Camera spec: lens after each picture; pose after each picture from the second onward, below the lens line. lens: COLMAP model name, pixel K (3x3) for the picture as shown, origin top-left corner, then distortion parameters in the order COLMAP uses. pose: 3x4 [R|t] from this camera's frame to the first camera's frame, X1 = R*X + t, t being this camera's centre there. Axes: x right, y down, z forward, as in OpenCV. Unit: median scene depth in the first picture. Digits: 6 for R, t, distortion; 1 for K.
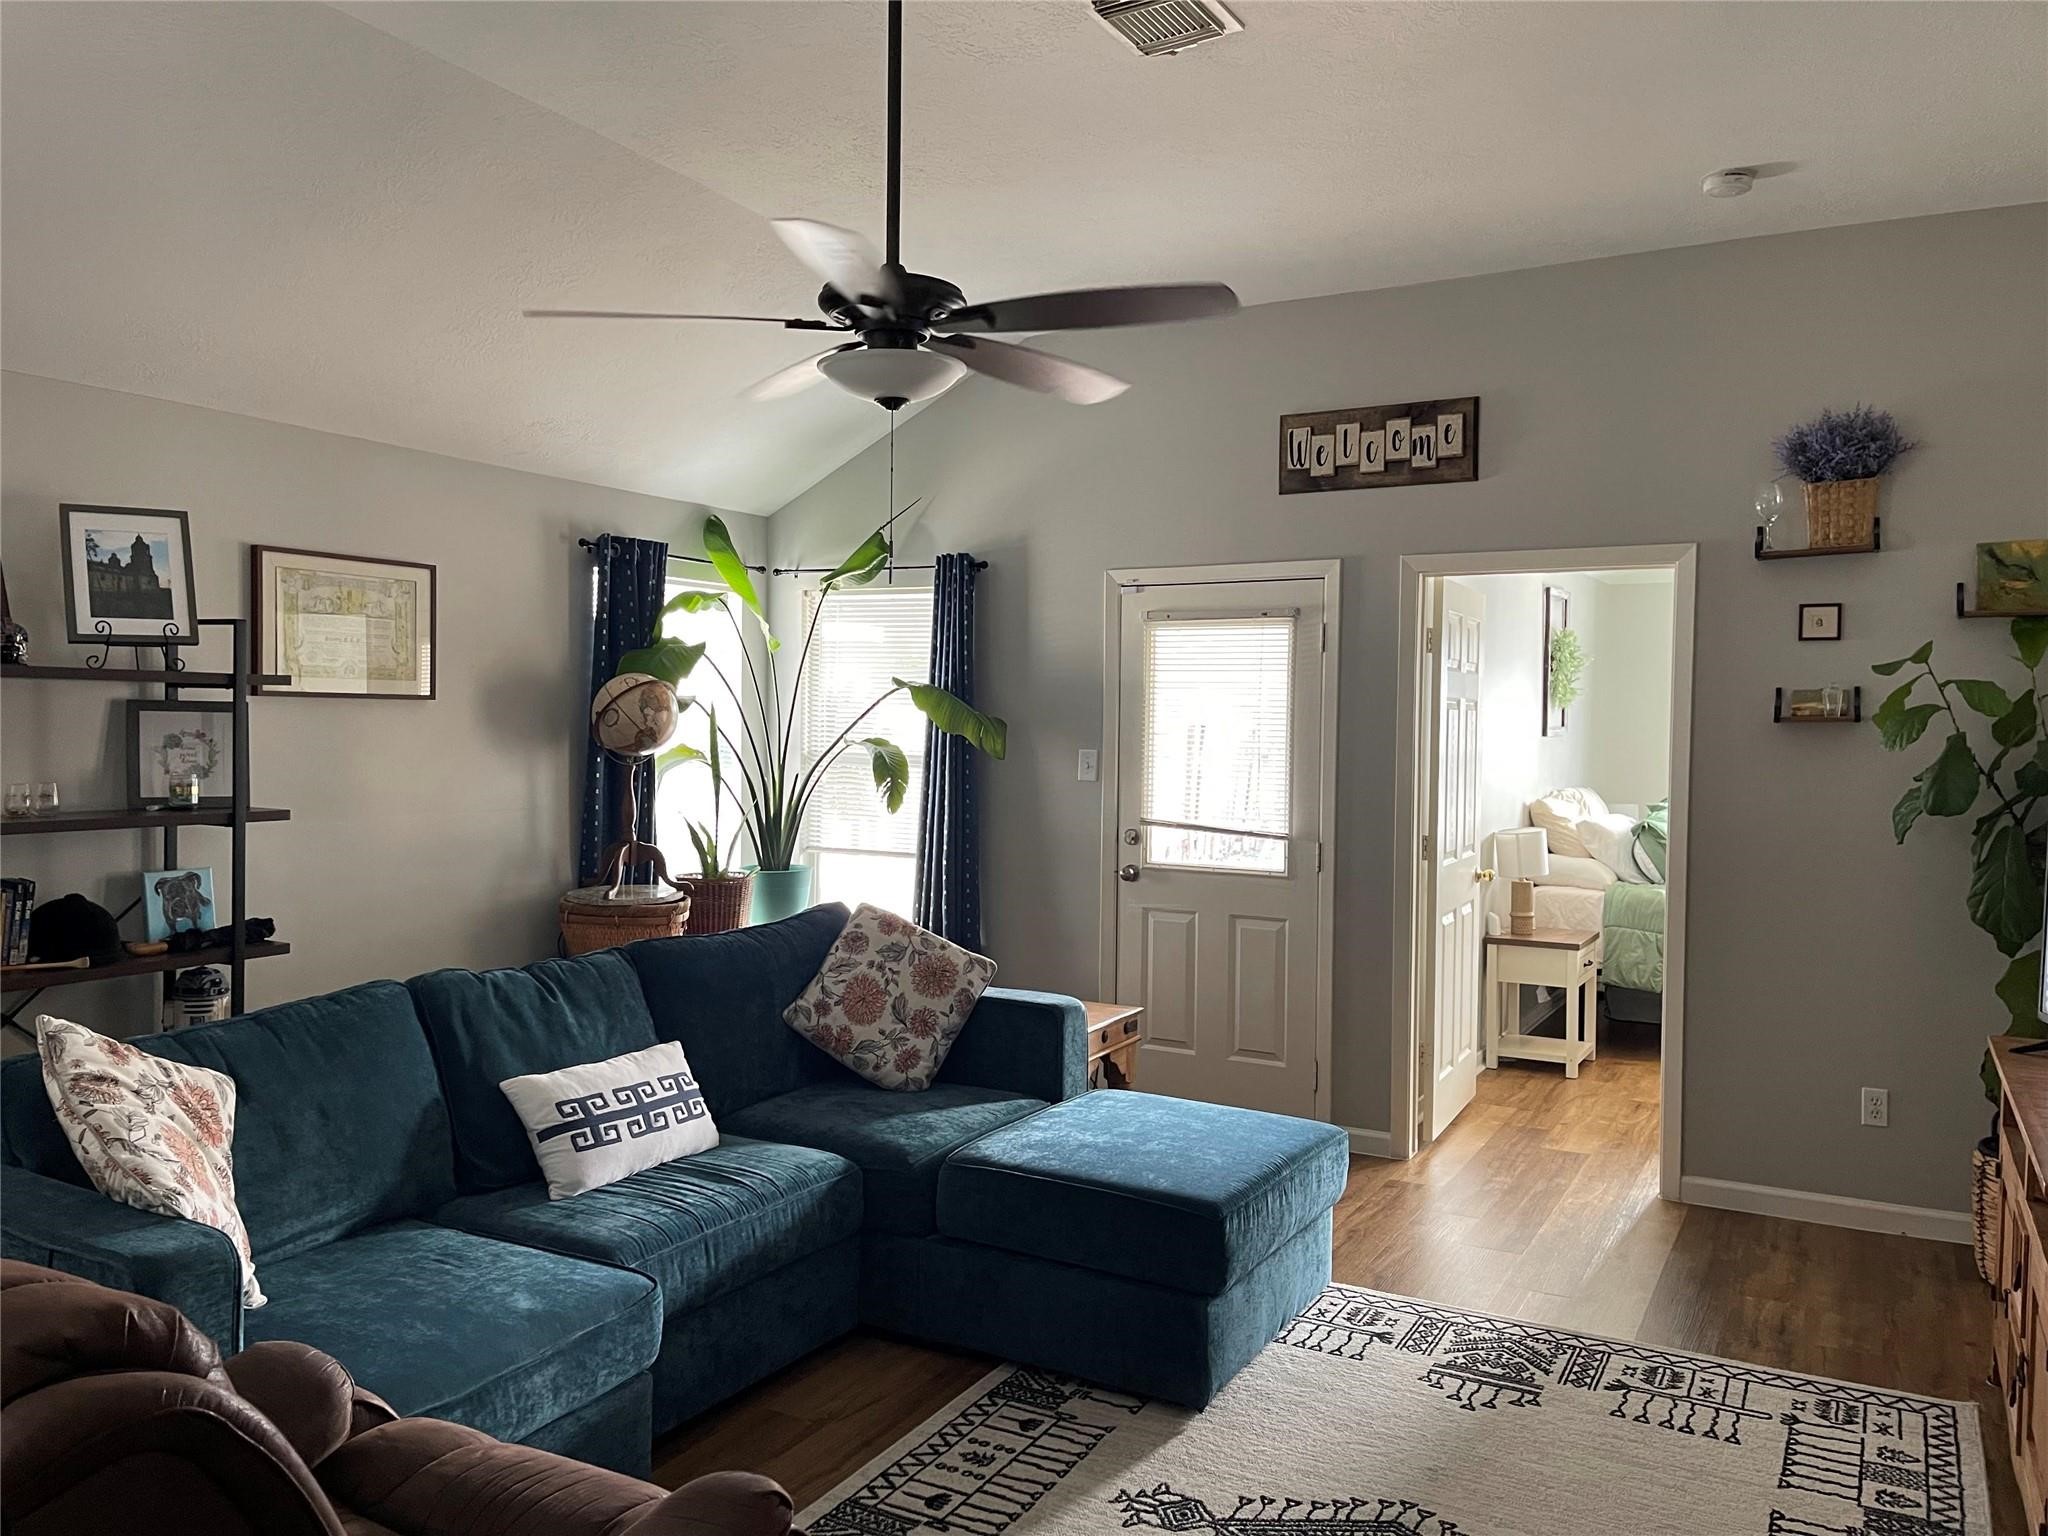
lens RADIAL K [[1546.2, 0, 1010.7], [0, 1546.2, 756.8], [0, 0, 1]] dist [0.069675, -0.092481]
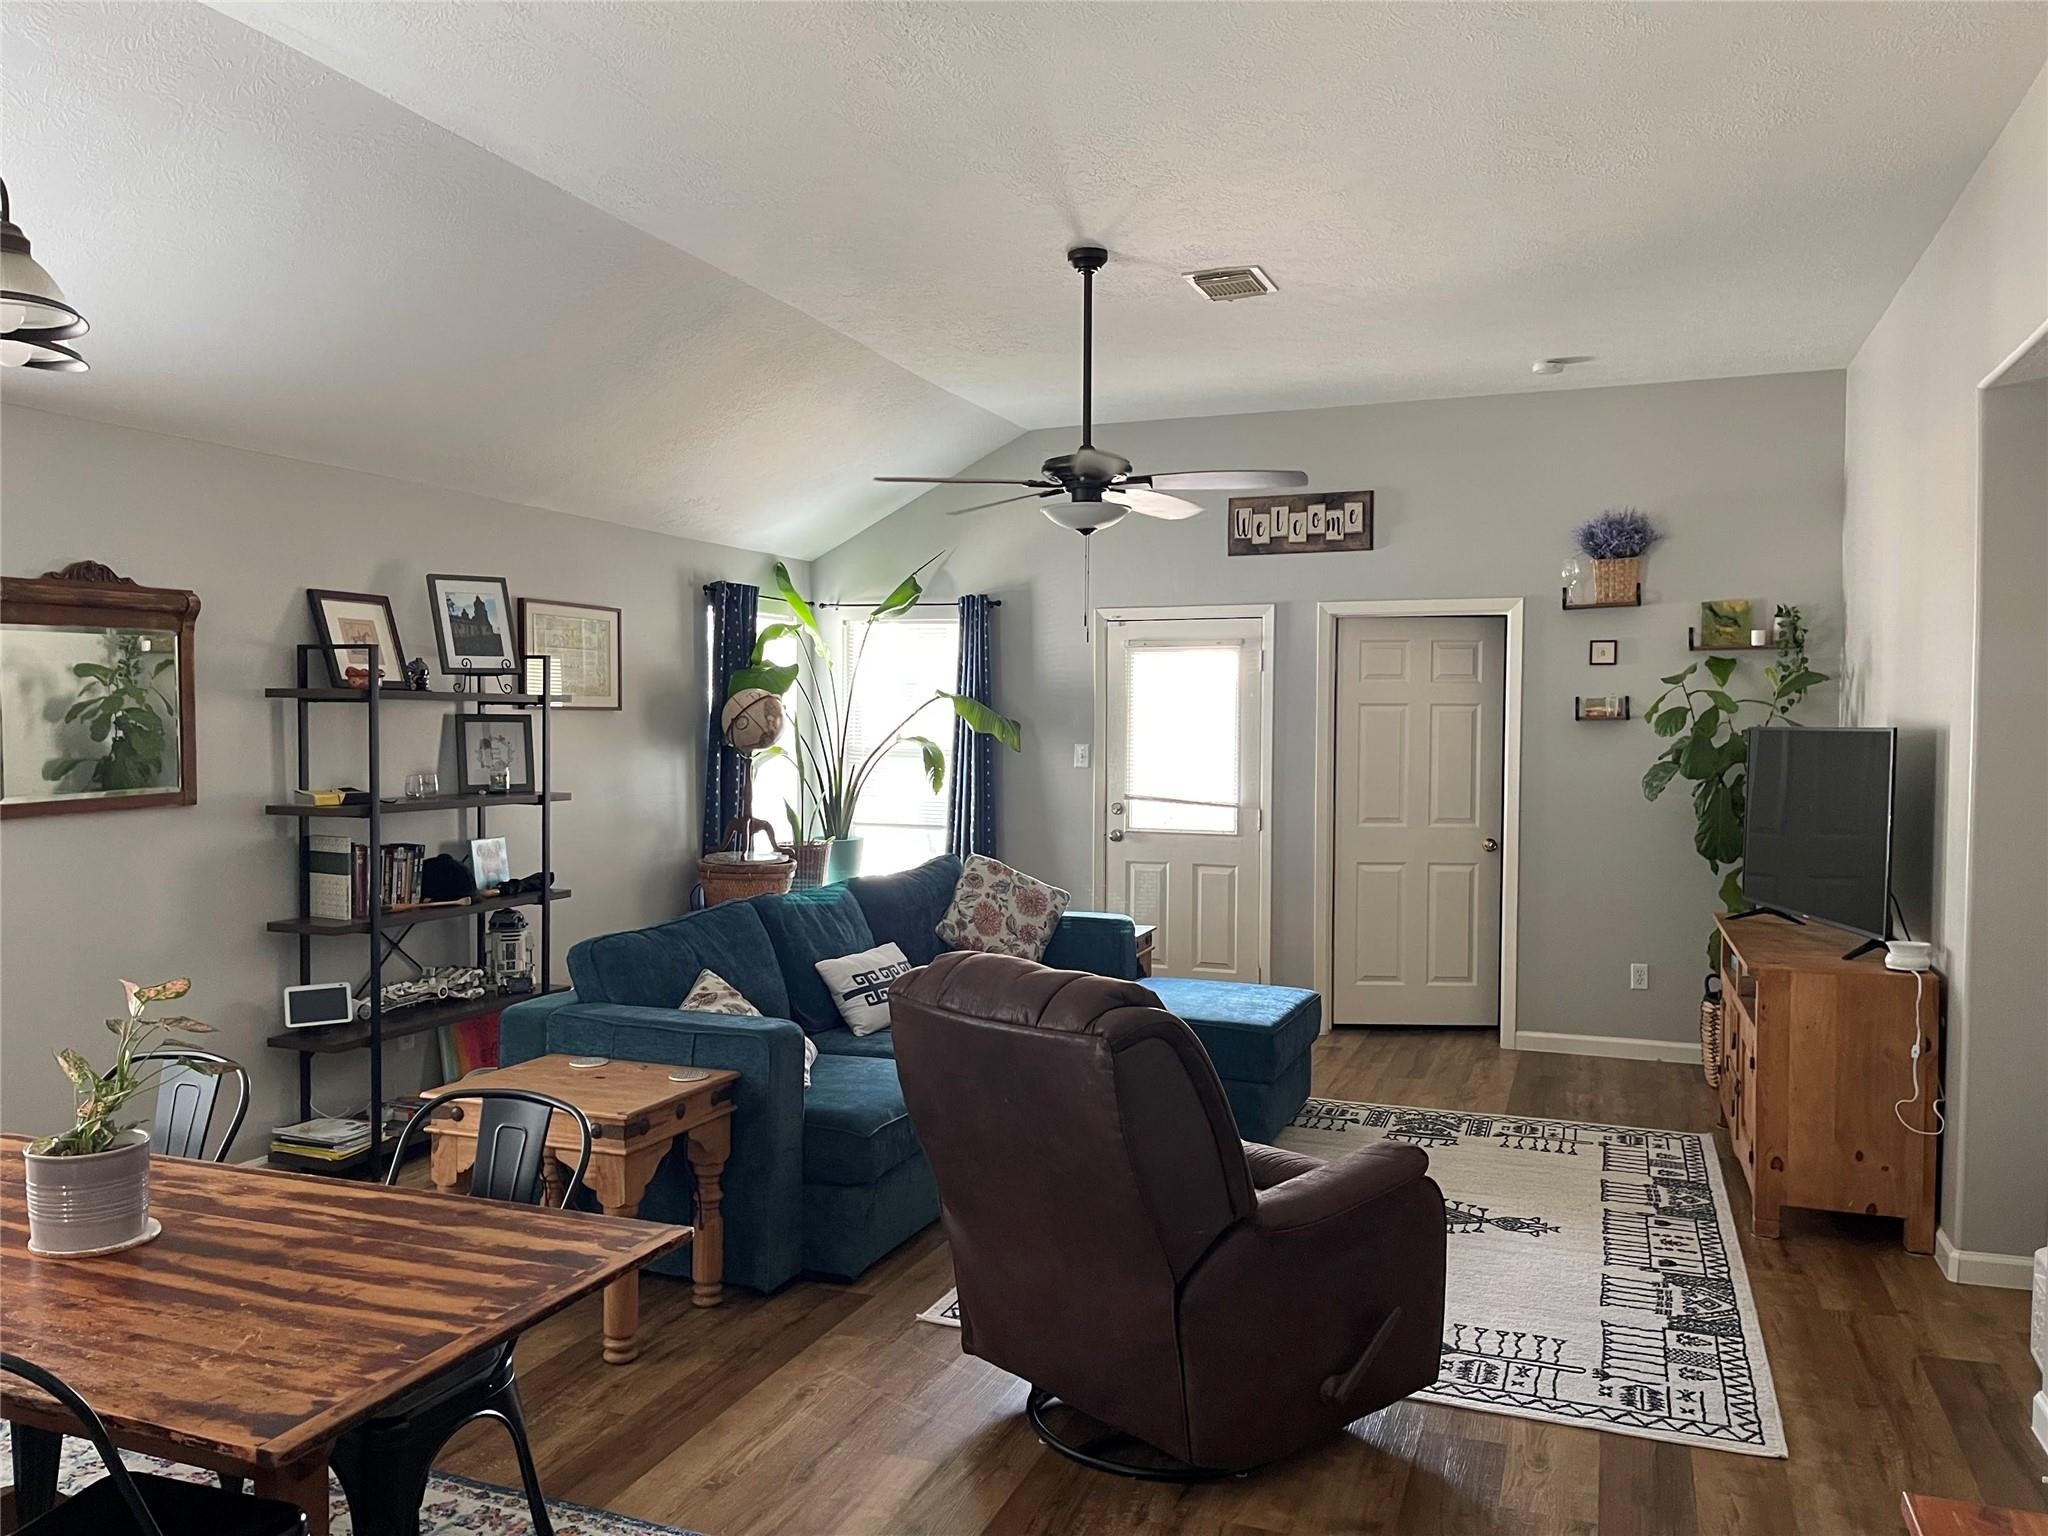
lens RADIAL K [[1546.2, 0, 1017.4], [0, 1546.2, 765.3], [0, 0, 1]] dist [0.069675, -0.092481]
pose [[0.988996, -0.011998, 0.147456, -0.250419], [0.010690, 0.999896, 0.009658, 0.000710], [-0.147557, -0.007976, 0.989021, -0.379890]]
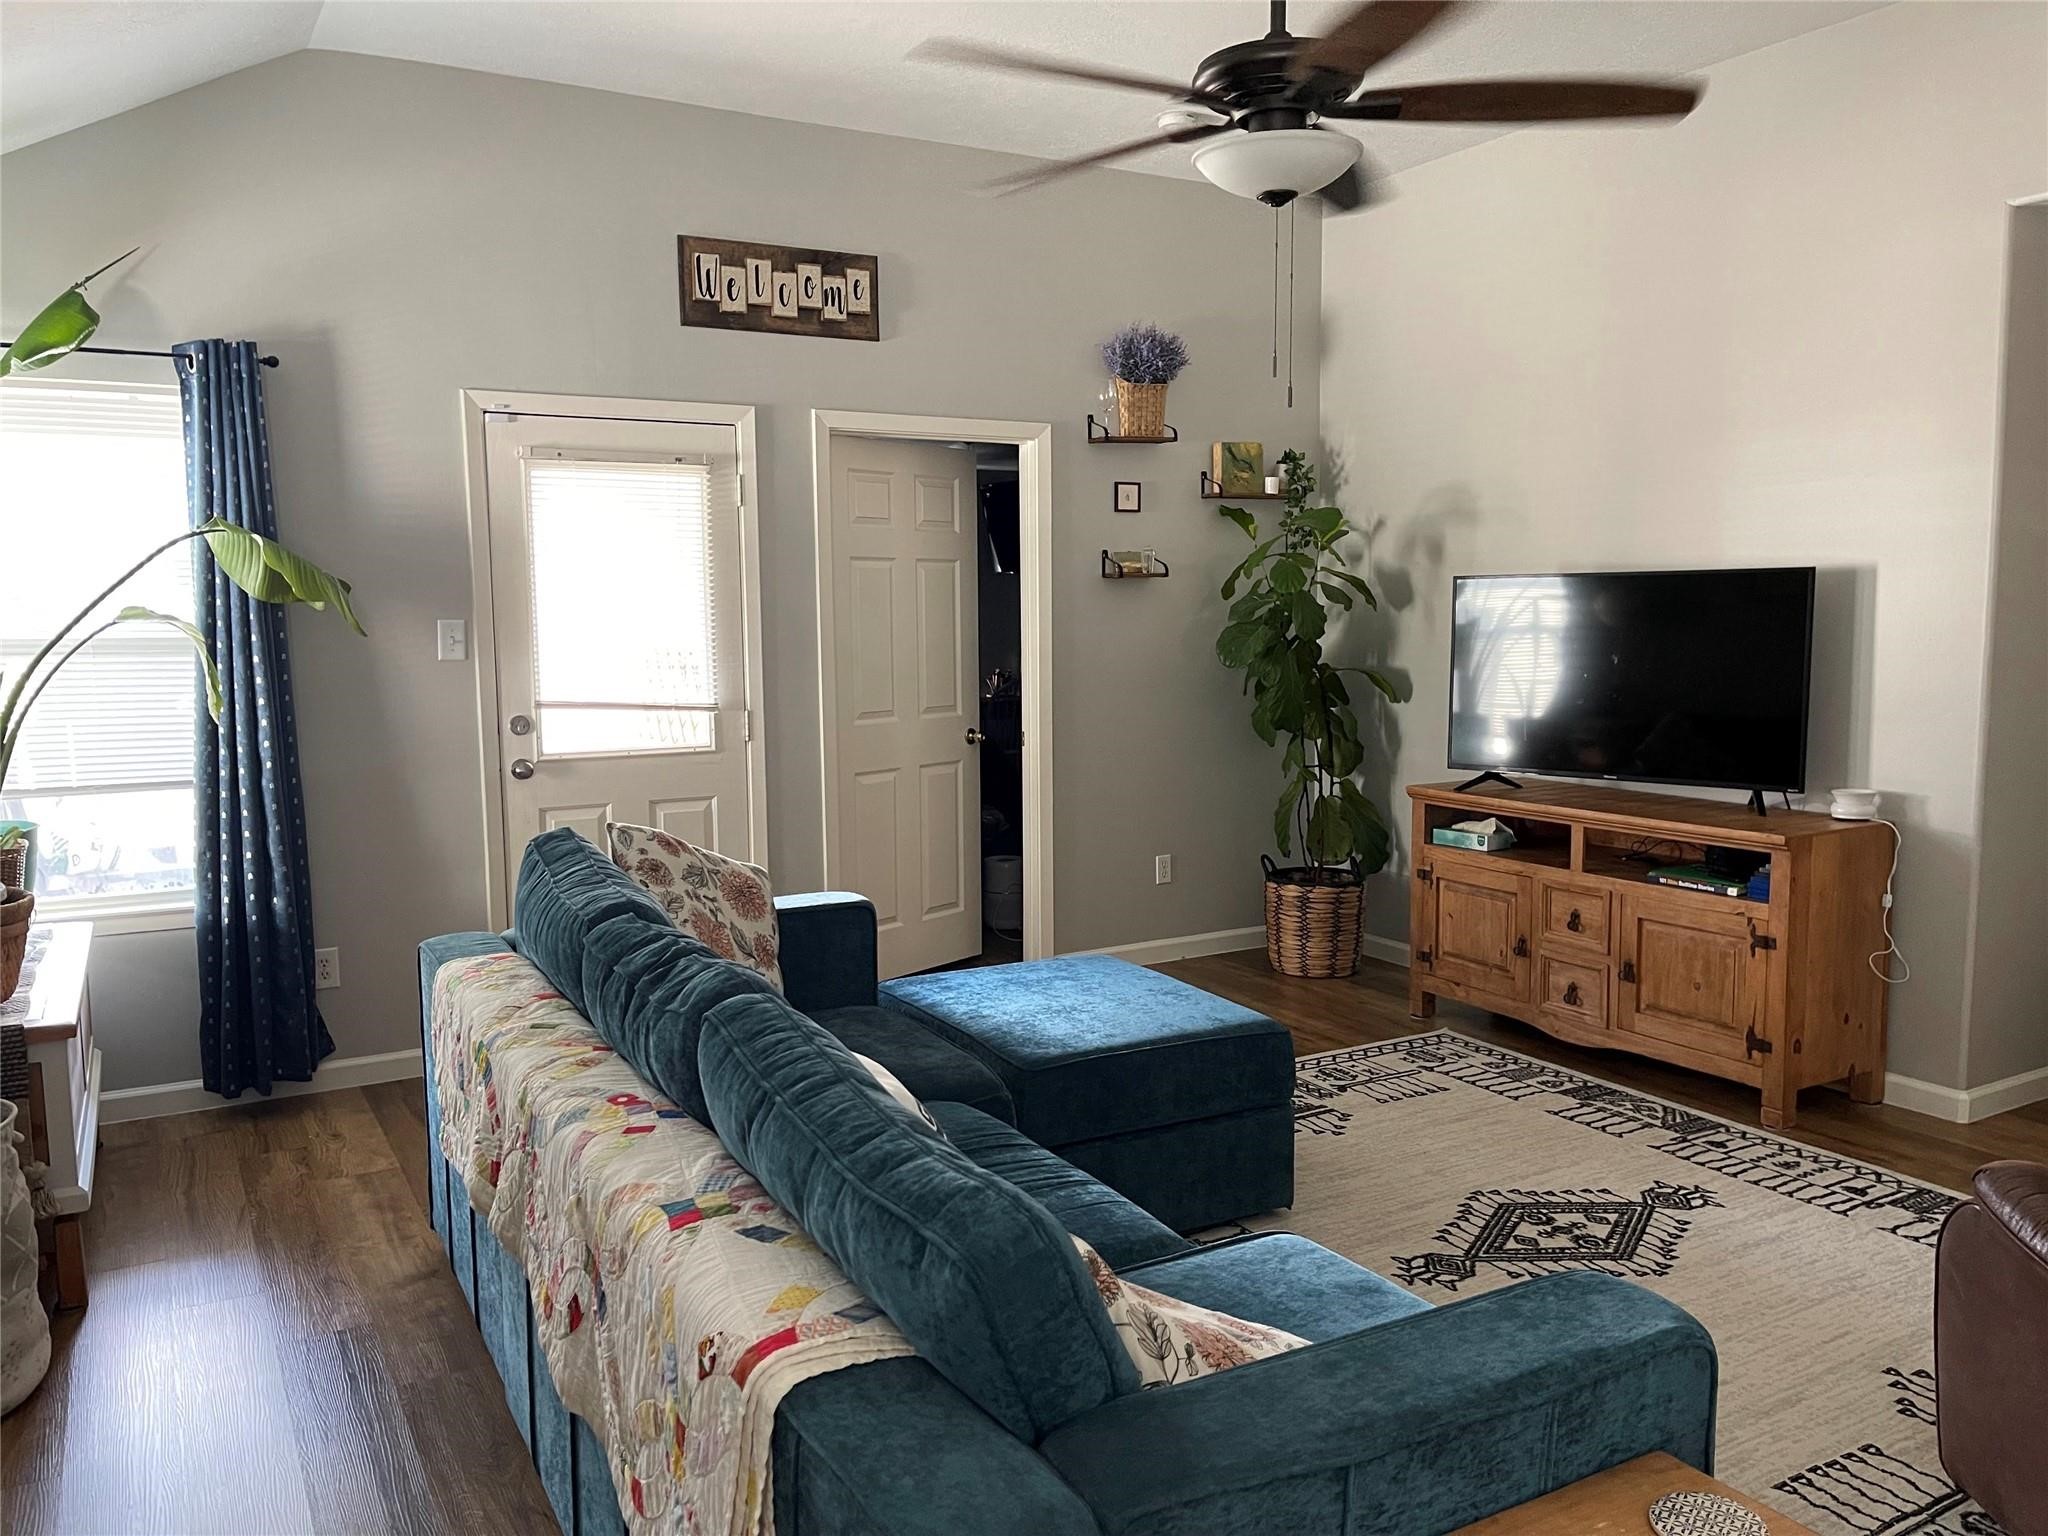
lens RADIAL K [[1546.2, 0, 1022.3], [0, 1546.2, 764.3], [0, 0, 1]] dist [0.069675, -0.092481]
pose [[0.510121, -0.106304, 0.853508, -0.603533], [0.035883, 0.994099, 0.102369, -0.002953], [-0.859354, -0.021594, 0.510925, 0.428750]]
